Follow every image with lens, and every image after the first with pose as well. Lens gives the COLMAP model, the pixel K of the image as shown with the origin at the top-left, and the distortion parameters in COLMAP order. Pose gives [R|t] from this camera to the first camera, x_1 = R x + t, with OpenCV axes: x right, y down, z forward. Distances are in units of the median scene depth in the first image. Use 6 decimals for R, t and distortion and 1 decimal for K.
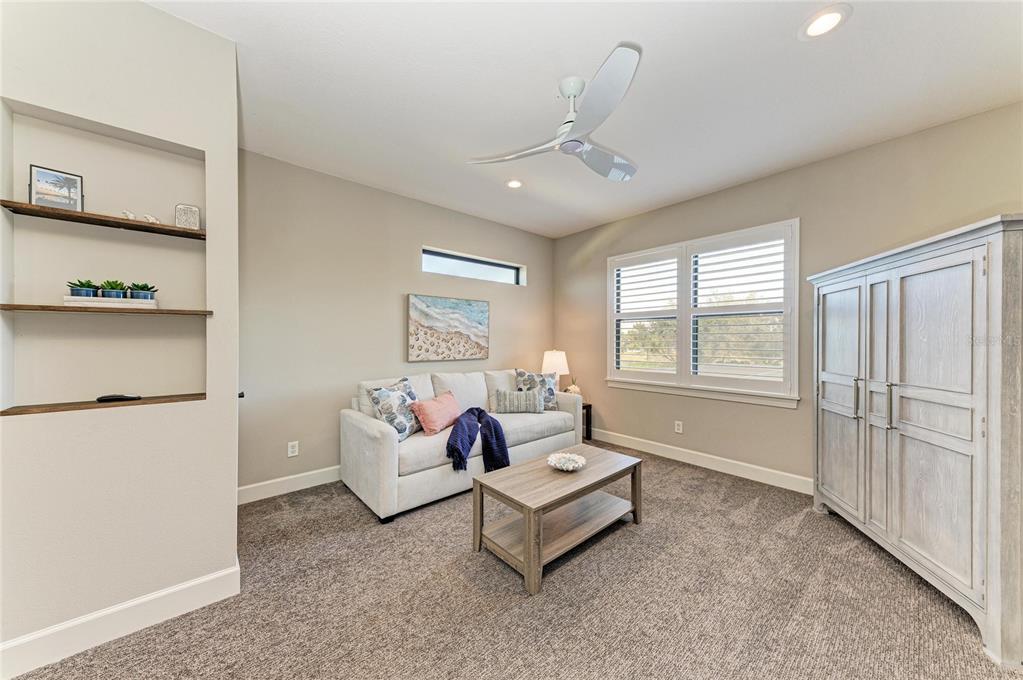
lens RADIAL K [[348.9, 0, 511.1], [0, 348.9, 344.4], [0, 0, 1]] dist [0.000585, 0.000026]
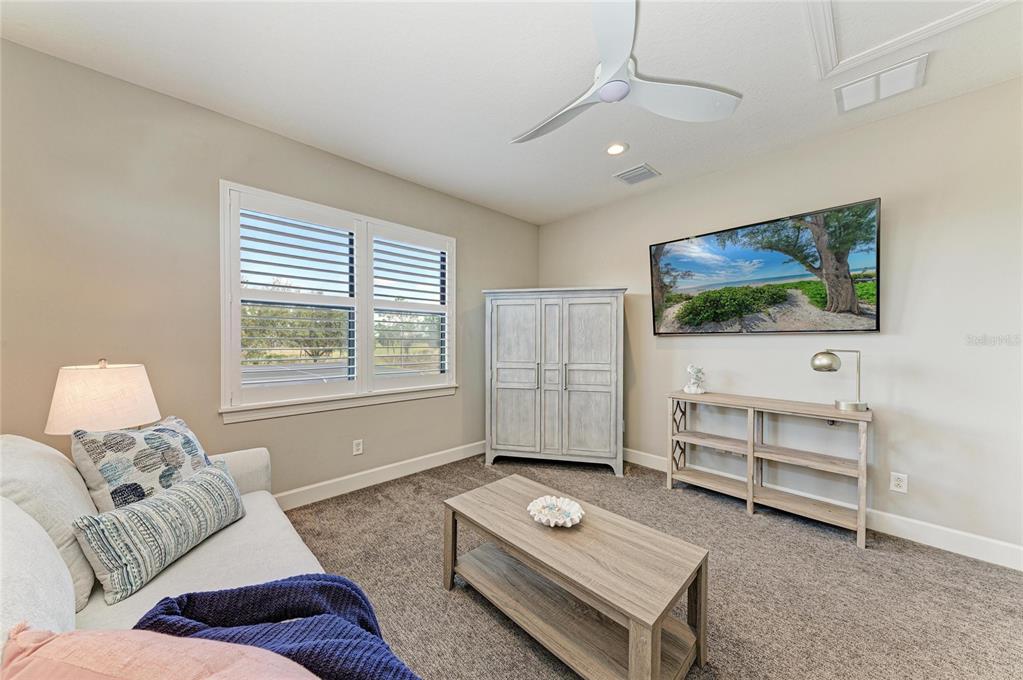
lens RADIAL K [[348.9, 0, 511.2], [0, 348.9, 338.4], [0, 0, 1]] dist [0.000585, 0.000026]
pose [[-0.070555, -0.002101, 0.997506, -0.387656], [0.002726, 0.999994, 0.002300, -0.011610], [-0.997504, 0.002881, -0.070549, 0.819532]]
